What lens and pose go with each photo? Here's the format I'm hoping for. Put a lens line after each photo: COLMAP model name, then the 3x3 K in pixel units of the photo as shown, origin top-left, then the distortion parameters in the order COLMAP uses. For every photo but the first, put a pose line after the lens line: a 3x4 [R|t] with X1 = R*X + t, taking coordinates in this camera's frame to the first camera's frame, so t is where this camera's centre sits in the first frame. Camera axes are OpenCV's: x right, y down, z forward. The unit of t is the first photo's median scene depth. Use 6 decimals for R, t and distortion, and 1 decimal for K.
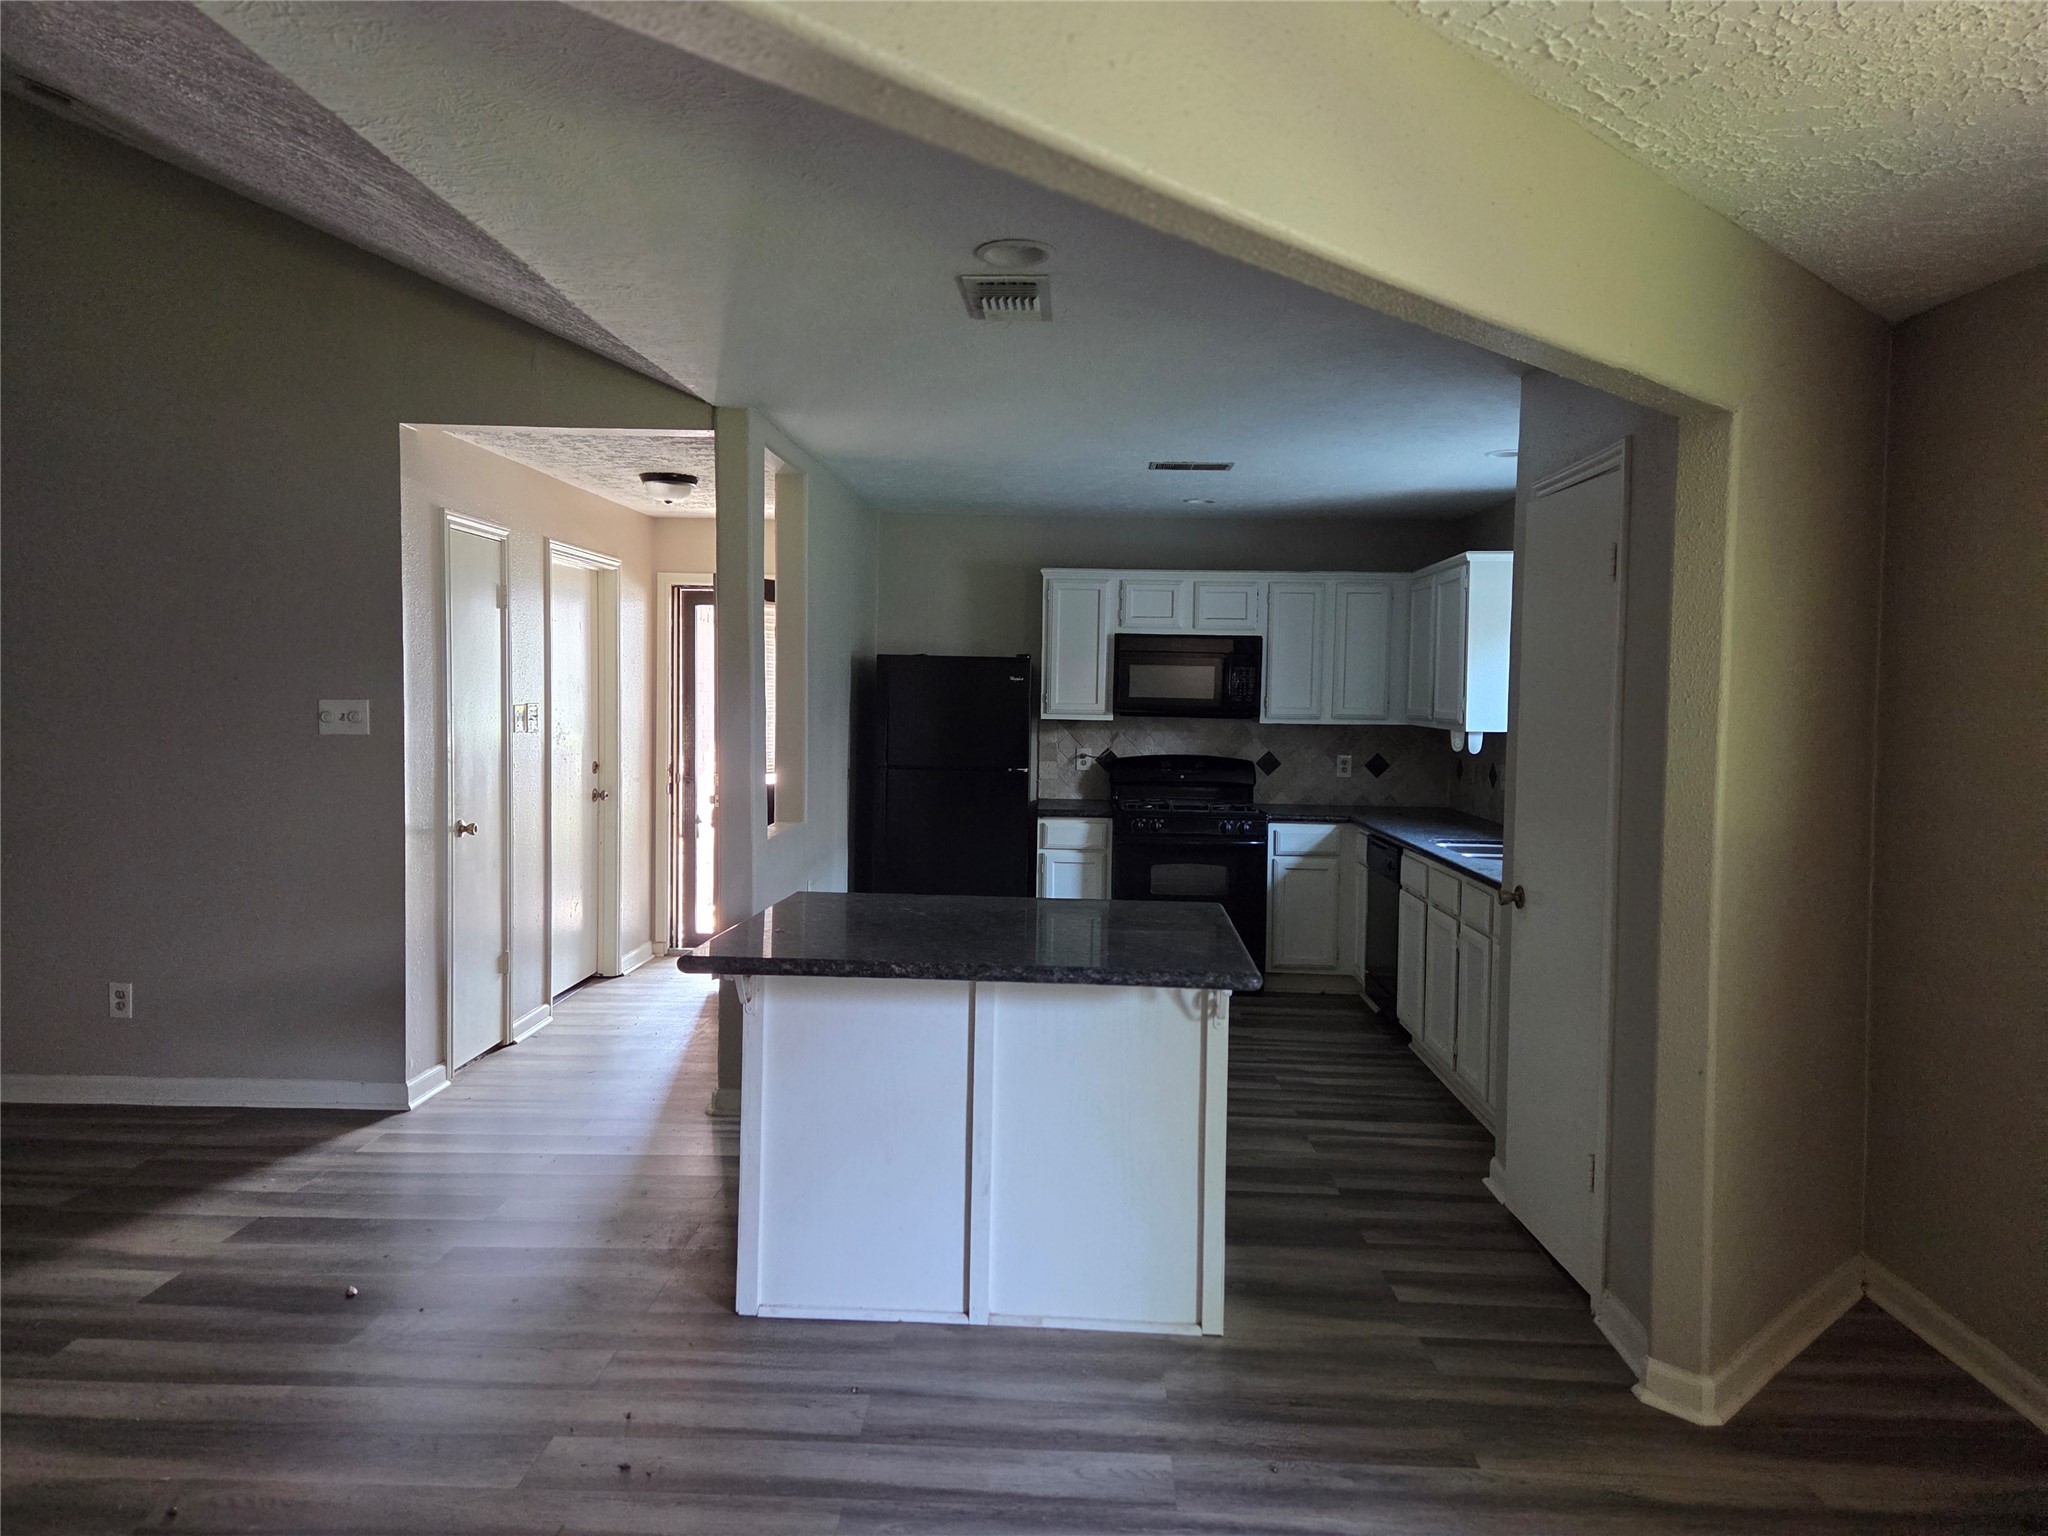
lens RADIAL K [[1403.7, 0, 1027.3], [0, 1403.7, 776.1], [0, 0, 1]] dist [0.094838, -0.073619]
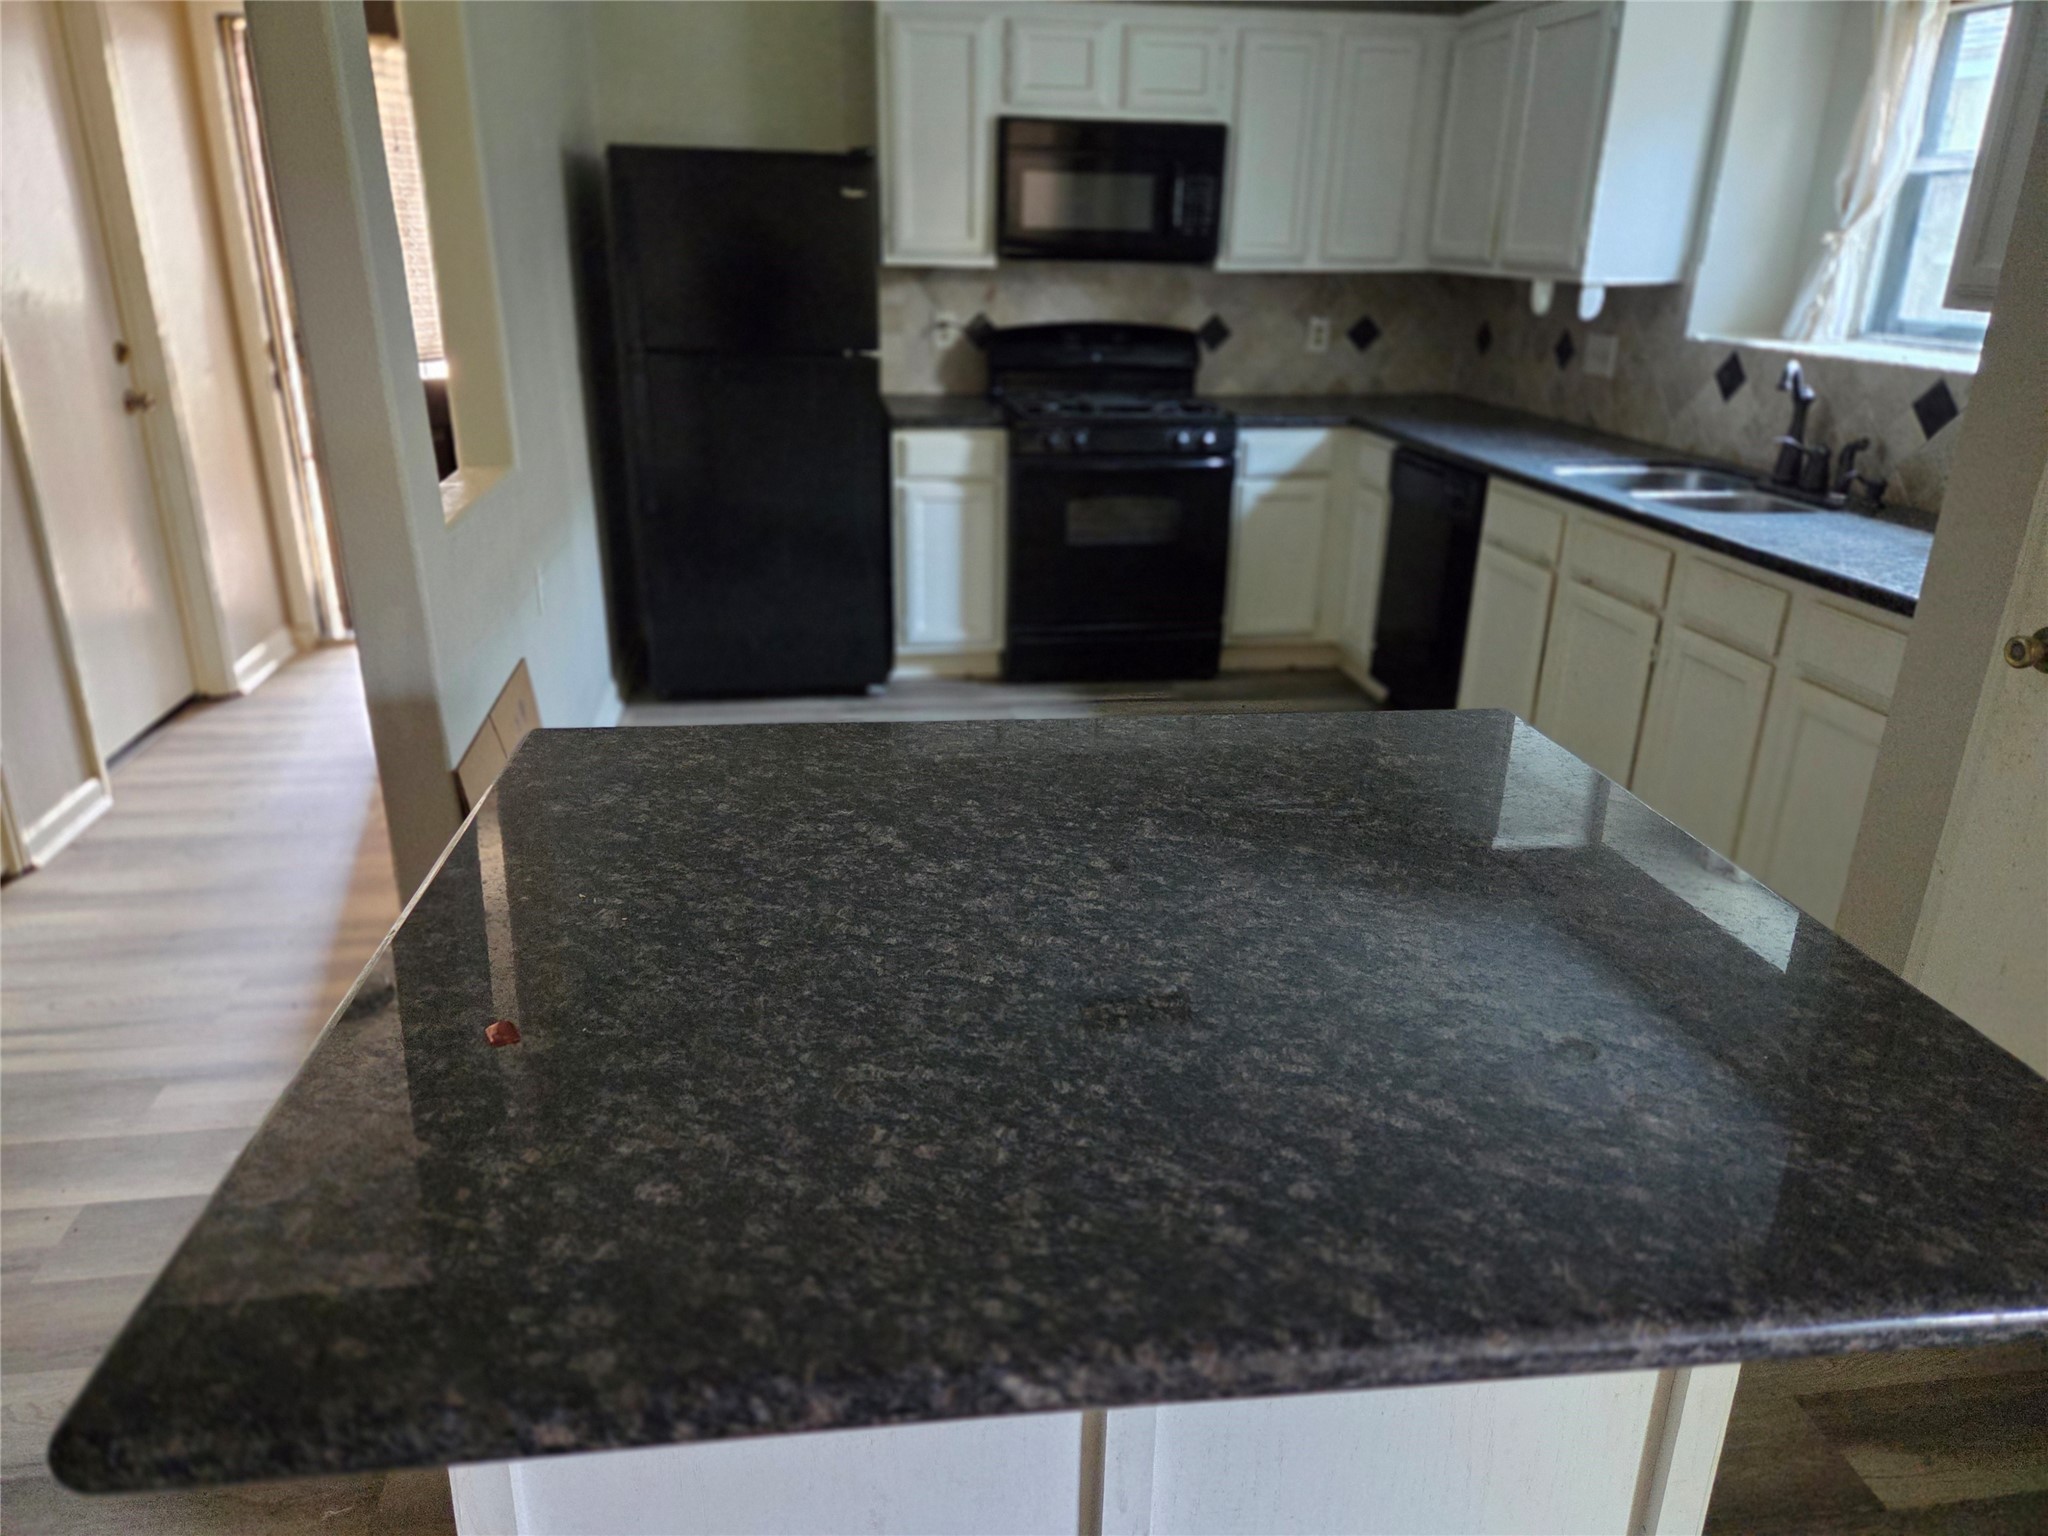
lens RADIAL K [[1403.7, 0, 1017.6], [0, 1403.7, 768.9], [0, 0, 1]] dist [0.094838, -0.073619]
pose [[0.983975, -0.064244, 0.166328, -0.052899], [0.011019, 0.952961, 0.302892, -0.017742], [-0.177963, -0.296205, 0.938398, 0.324837]]
